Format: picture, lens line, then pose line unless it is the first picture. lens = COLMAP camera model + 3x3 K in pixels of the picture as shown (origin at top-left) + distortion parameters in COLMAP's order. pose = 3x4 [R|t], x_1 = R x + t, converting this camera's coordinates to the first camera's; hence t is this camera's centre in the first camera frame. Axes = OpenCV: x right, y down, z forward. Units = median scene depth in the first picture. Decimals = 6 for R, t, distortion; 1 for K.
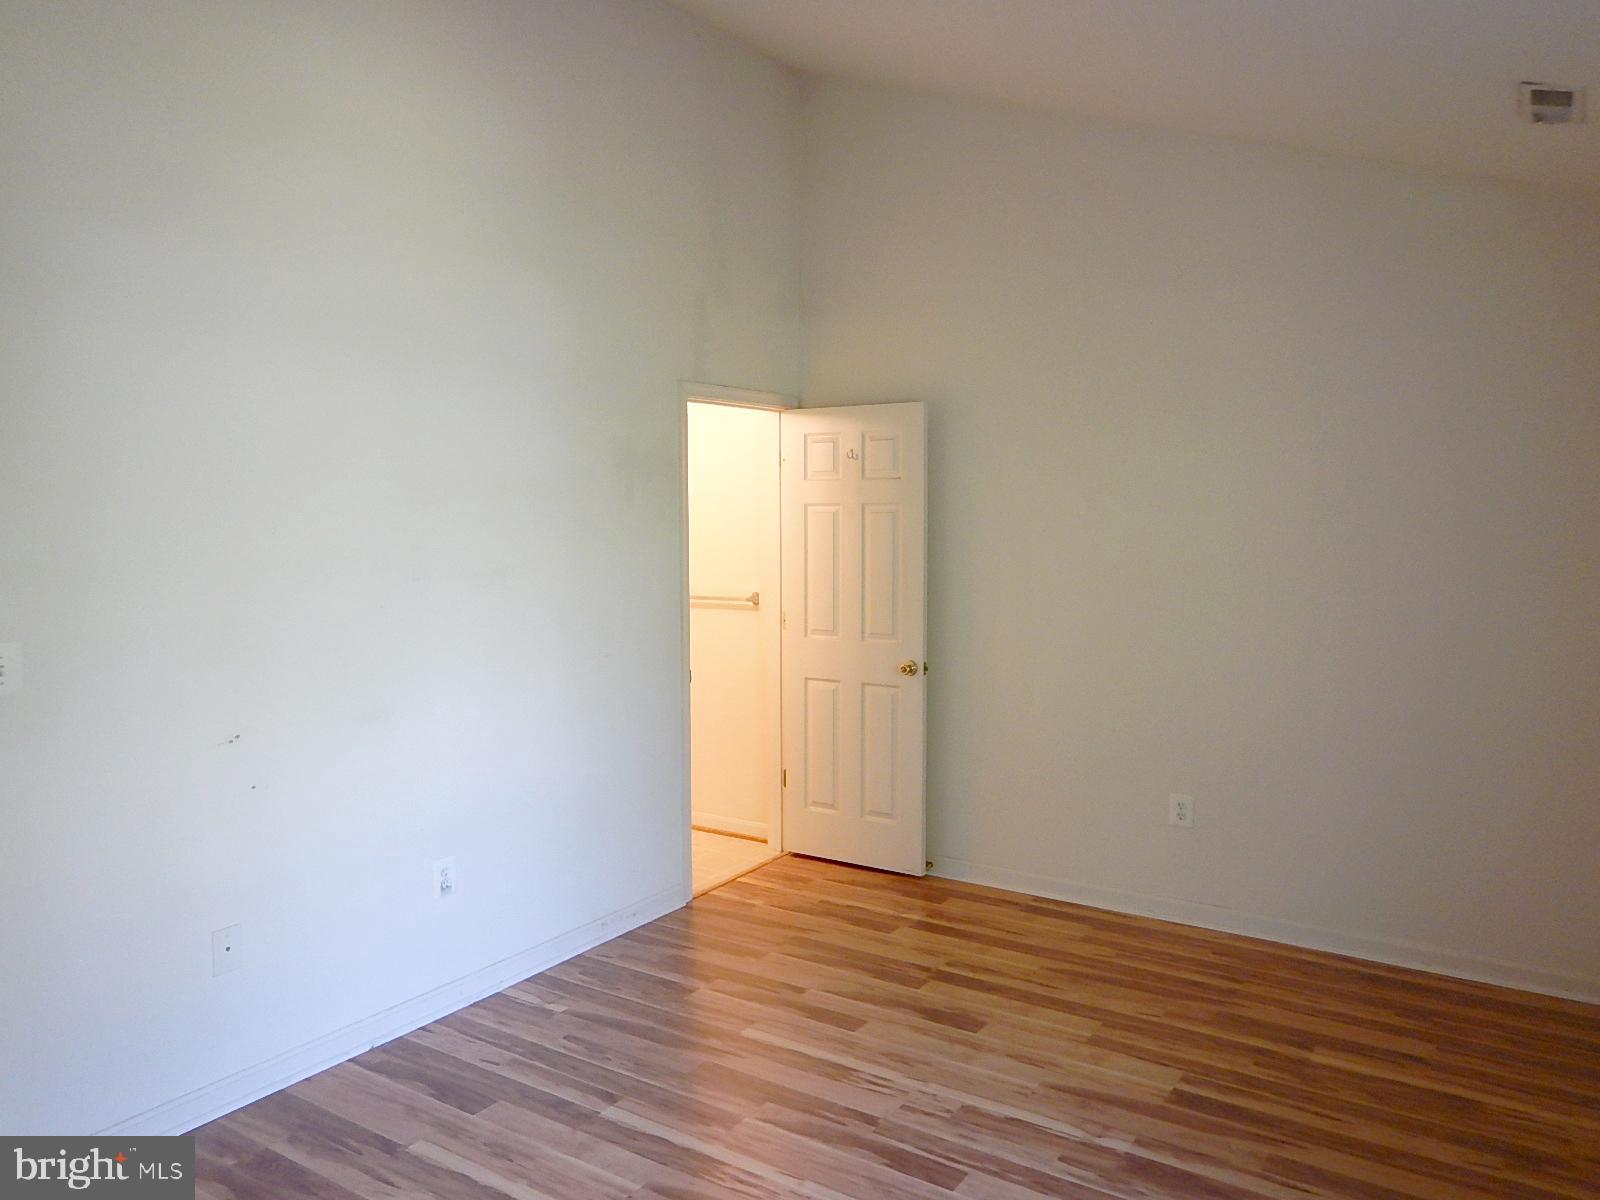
lens RADIAL K [[1142.3, 0, 800.0], [0, 1142.3, 600.0], [0, 0, 1]] dist [0.010004, -0.002732]
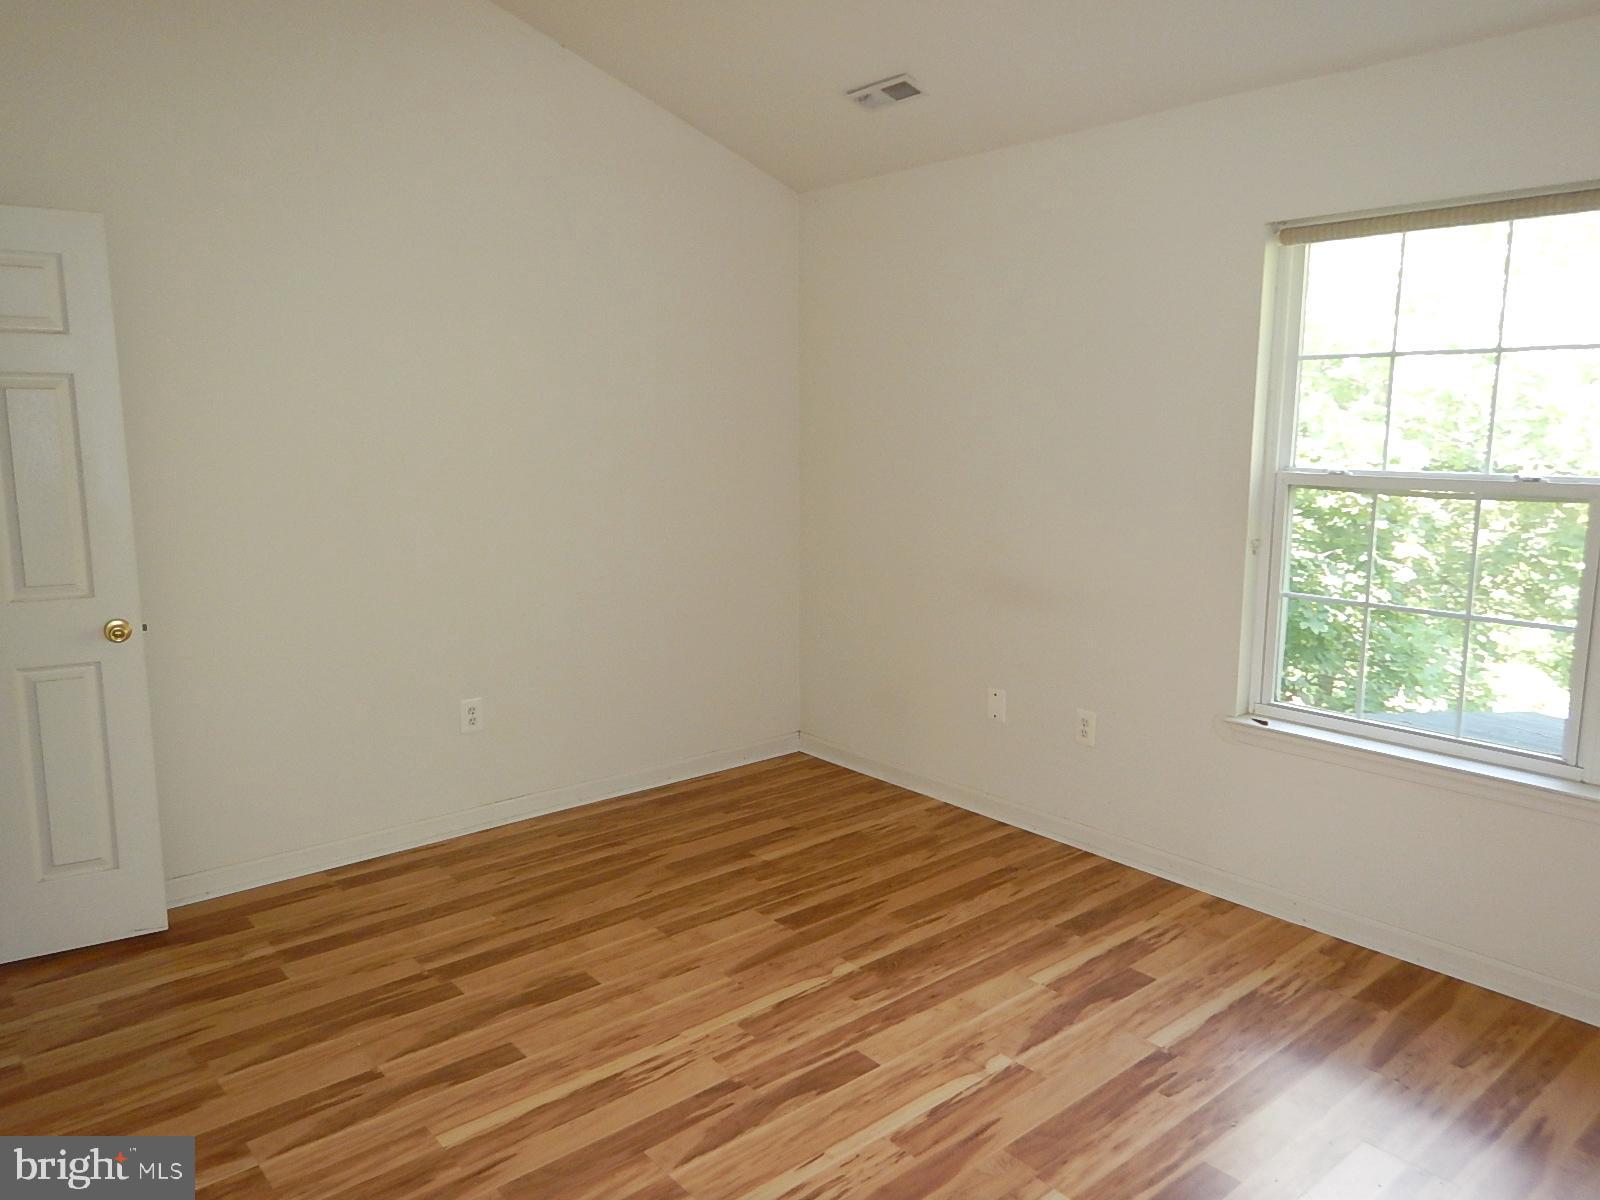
lens RADIAL K [[1142.3, 0, 800.0], [0, 1142.3, 600.0], [0, 0, 1]] dist [0.010004, -0.002732]
pose [[0.271043, -0.152459, 0.950417, -0.614970], [0.072290, 0.987813, 0.137842, -0.027007], [-0.959849, 0.031345, 0.278761, 0.607246]]
